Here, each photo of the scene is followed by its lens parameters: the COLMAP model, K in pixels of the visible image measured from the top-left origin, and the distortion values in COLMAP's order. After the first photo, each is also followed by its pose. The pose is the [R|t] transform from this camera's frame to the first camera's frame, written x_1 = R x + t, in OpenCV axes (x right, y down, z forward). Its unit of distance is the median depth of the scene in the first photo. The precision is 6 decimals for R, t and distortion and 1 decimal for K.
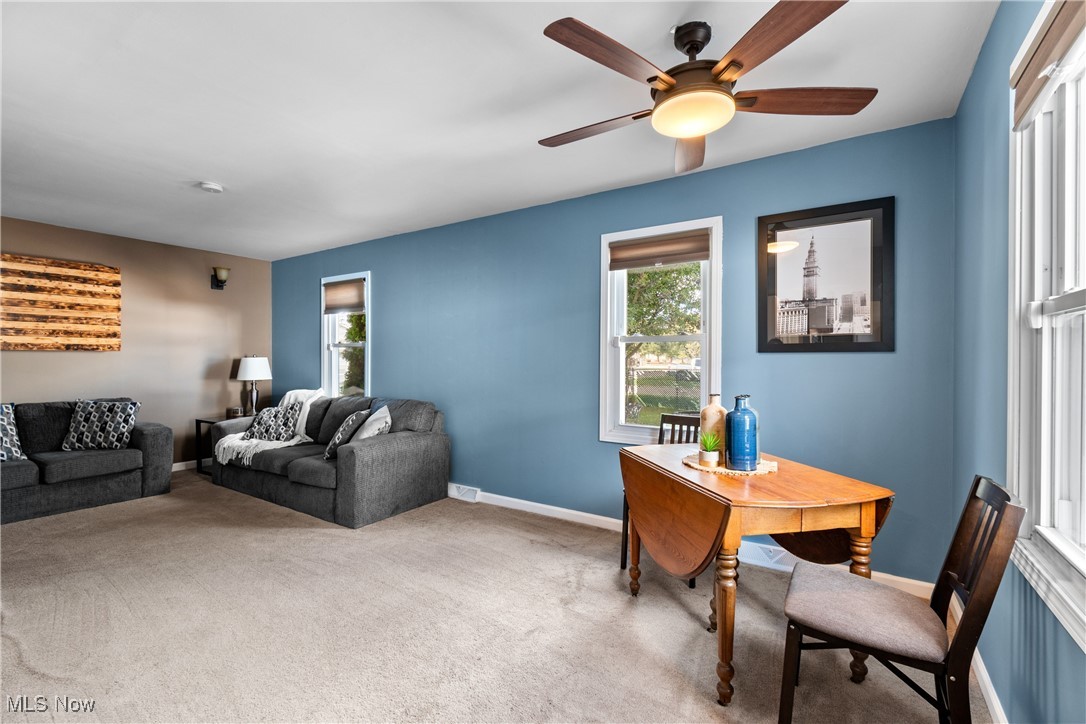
lens RADIAL K [[472.6, 0, 543.0], [0, 472.6, 362.0], [0, 0, 1]] dist [-0.001193, -0.000192]
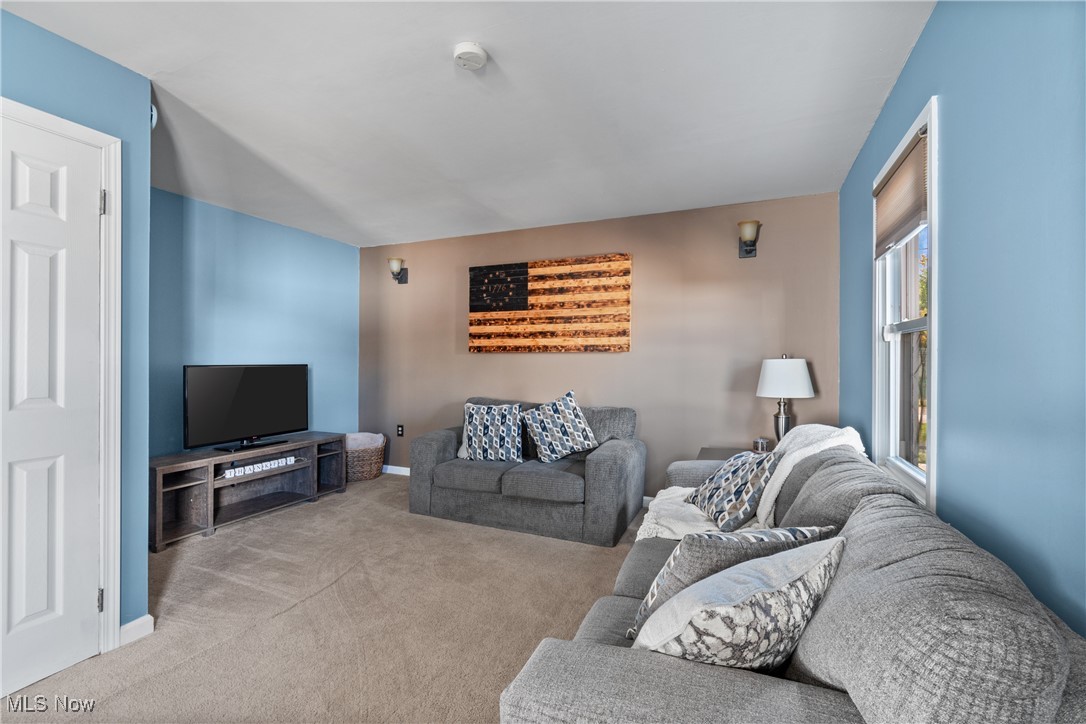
lens RADIAL K [[472.6, 0, 543.0], [0, 472.6, 362.0], [0, 0, 1]] dist [-0.001193, -0.000192]
pose [[0.175733, 0.000687, -0.984438, -0.099587], [-0.010104, 0.999948, -0.001106, -0.002515], [0.984386, 0.010141, 0.175730, 0.734423]]
